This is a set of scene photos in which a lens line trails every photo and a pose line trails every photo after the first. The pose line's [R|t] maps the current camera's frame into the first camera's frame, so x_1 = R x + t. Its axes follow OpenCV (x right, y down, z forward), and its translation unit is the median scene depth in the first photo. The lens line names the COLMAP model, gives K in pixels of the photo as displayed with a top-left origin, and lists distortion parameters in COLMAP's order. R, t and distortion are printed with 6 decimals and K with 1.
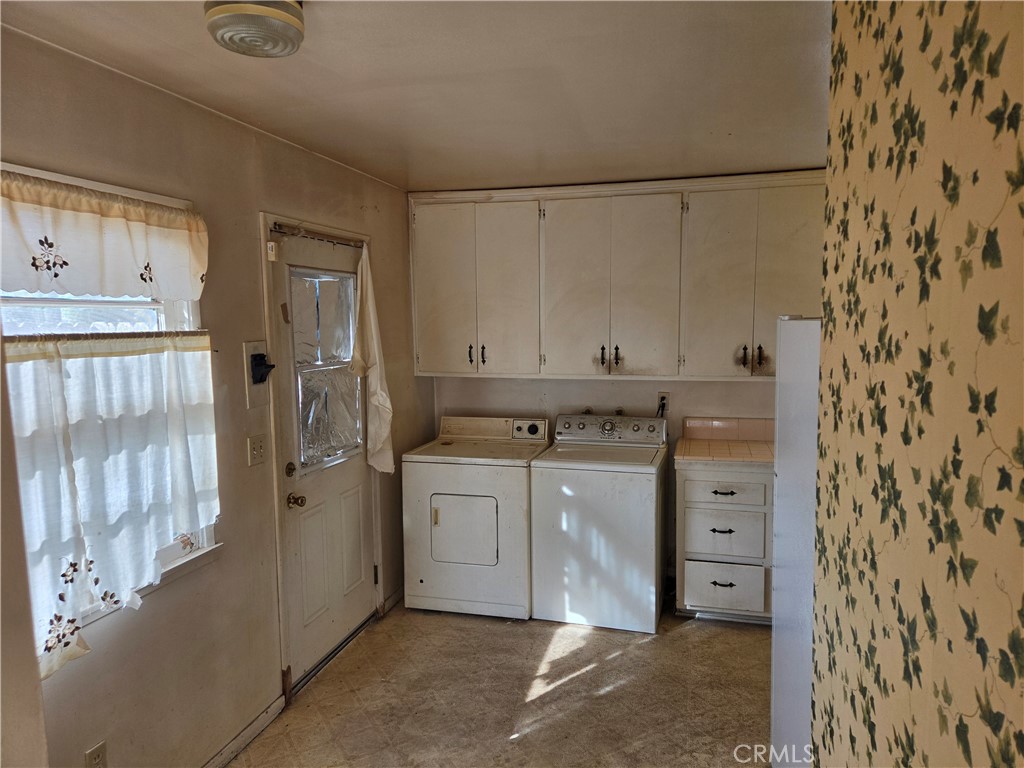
lens RADIAL K [[682.0, 0, 512.0], [0, 682.0, 384.0], [0, 0, 1]] dist [0.061824, -0.058596]
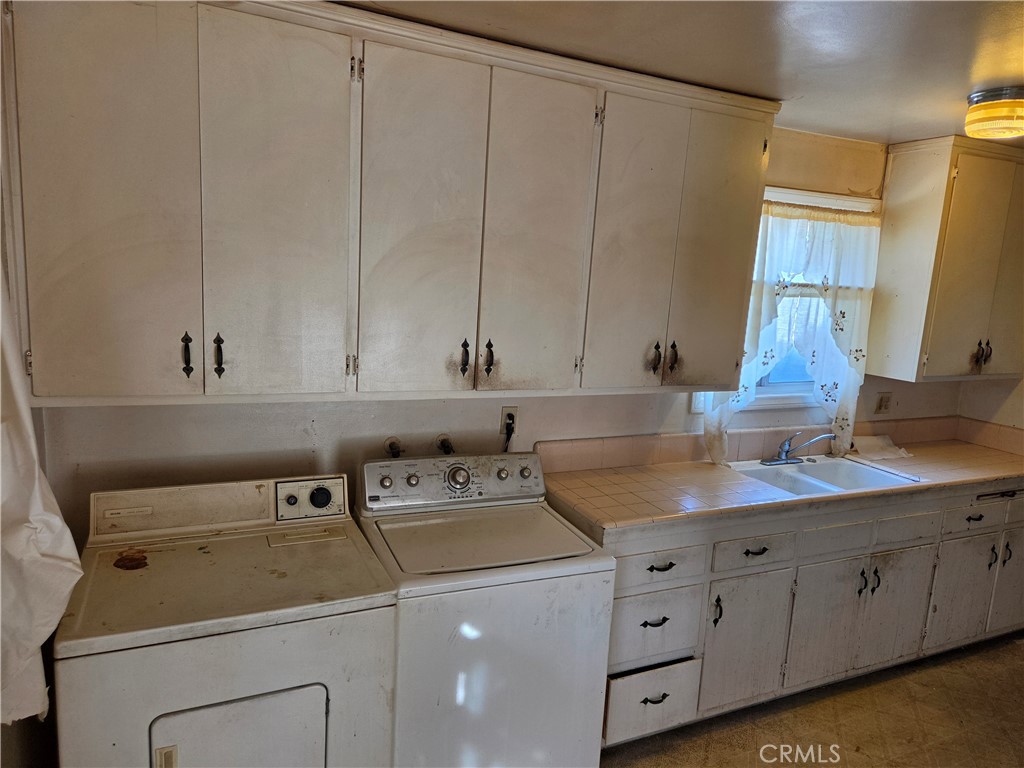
lens RADIAL K [[682.0, 0, 512.0], [0, 682.0, 384.0], [0, 0, 1]] dist [0.061824, -0.058596]
pose [[0.750666, -0.052386, 0.658602, -0.210371], [-0.007255, 0.996138, 0.087503, -0.069619], [-0.660642, -0.070464, 0.747387, 0.554700]]
